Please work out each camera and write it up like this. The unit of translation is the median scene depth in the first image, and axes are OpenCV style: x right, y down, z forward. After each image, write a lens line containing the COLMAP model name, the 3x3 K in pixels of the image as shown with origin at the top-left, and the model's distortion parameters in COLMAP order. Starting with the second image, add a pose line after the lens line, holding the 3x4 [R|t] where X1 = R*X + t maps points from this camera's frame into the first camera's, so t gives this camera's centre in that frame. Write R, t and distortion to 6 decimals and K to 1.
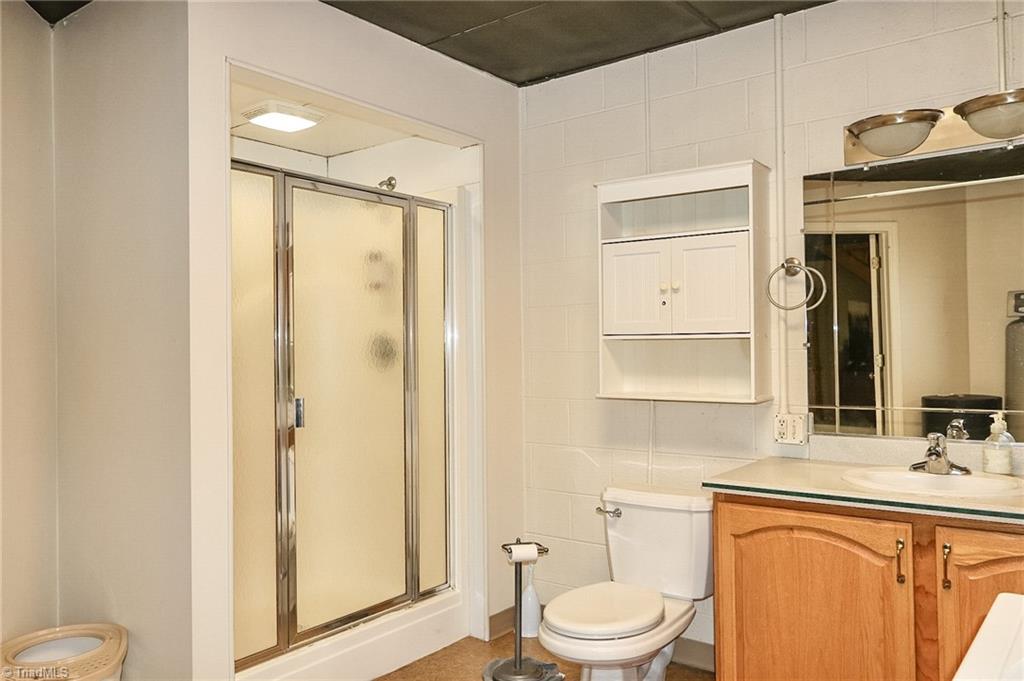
lens RADIAL K [[777.0, 0, 511.4], [0, 777.0, 337.5], [0, 0, 1]] dist [0.007348, 0.003424]
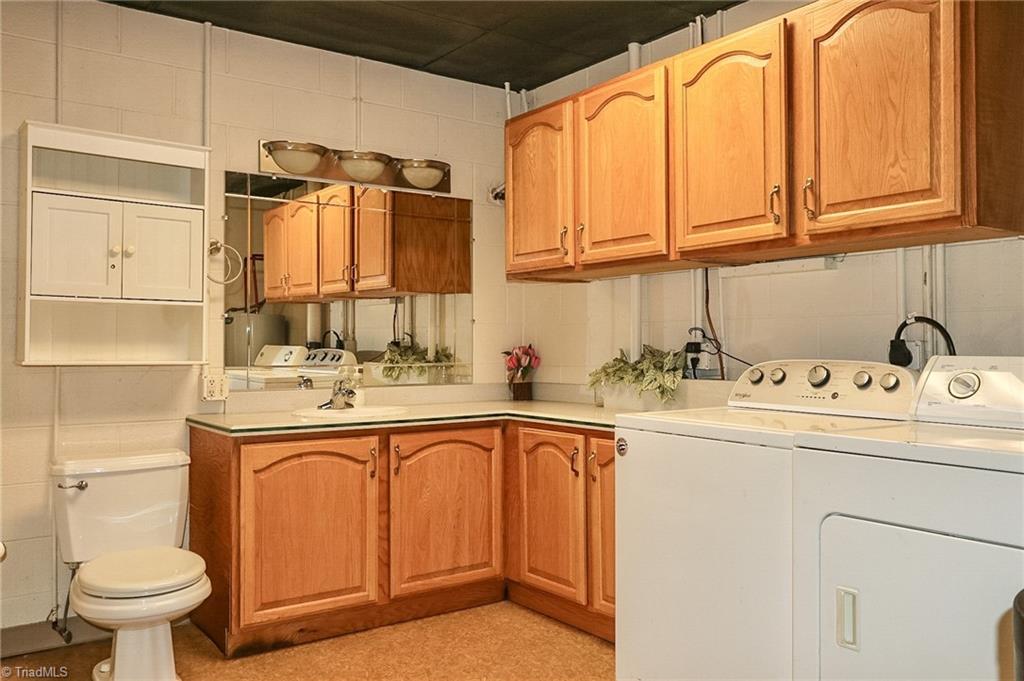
lens RADIAL K [[835.5, 0, 511.5], [0, 835.5, 341.2], [0, 0, 1]] dist [-0.003168, 0.000029]
pose [[0.290420, 0.021591, 0.956656, -0.756872], [-0.018112, 0.999690, -0.017064, 0.067437], [-0.956728, -0.012372, 0.290721, 0.246023]]
